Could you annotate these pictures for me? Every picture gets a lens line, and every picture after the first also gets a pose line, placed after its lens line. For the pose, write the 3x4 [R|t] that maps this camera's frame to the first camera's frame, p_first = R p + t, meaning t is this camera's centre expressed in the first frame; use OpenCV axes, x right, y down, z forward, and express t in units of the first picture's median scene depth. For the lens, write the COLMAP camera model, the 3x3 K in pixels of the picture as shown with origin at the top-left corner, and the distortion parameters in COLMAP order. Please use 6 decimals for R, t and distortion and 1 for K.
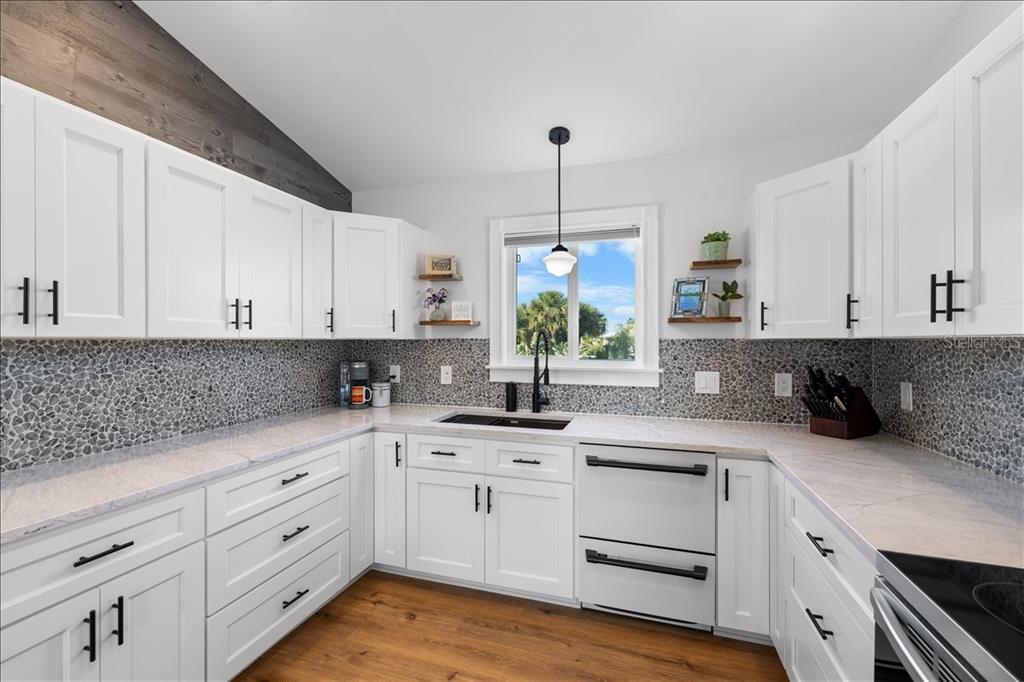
lens RADIAL K [[426.5, 0, 510.5], [0, 426.5, 344.9], [0, 0, 1]] dist [-0.000543, 0.000218]
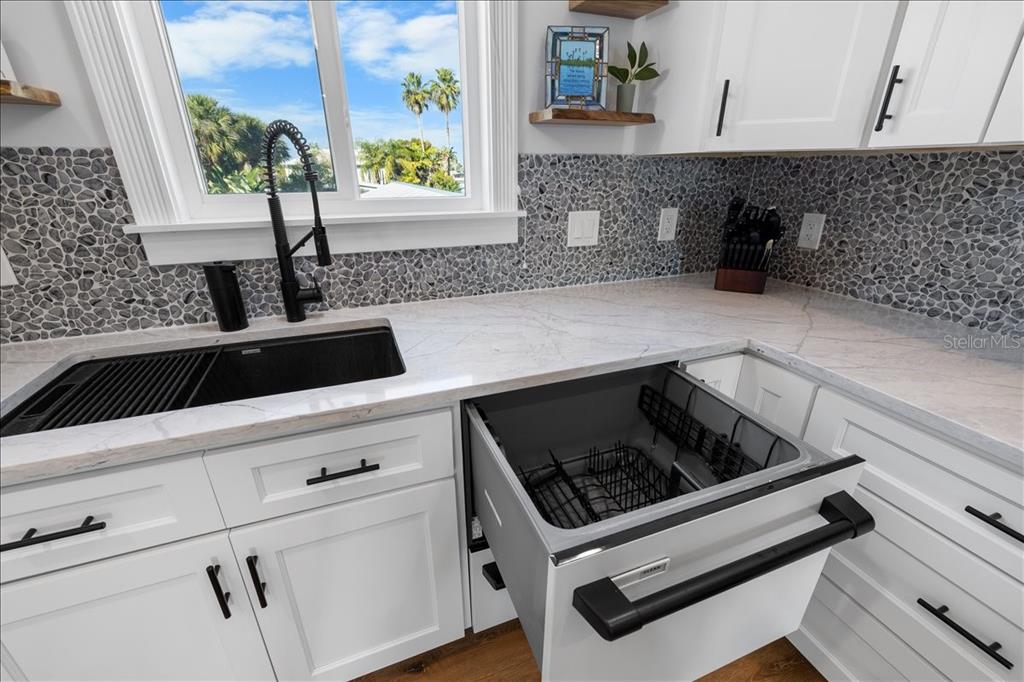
lens RADIAL K [[426.5, 0, 510.5], [0, 426.5, 344.9], [0, 0, 1]] dist [-0.000543, 0.000218]
pose [[0.783914, -0.239051, 0.573003, -0.035402], [0.008760, 0.927072, 0.374782, 0.008500], [-0.620807, -0.288777, 0.728839, 0.547182]]
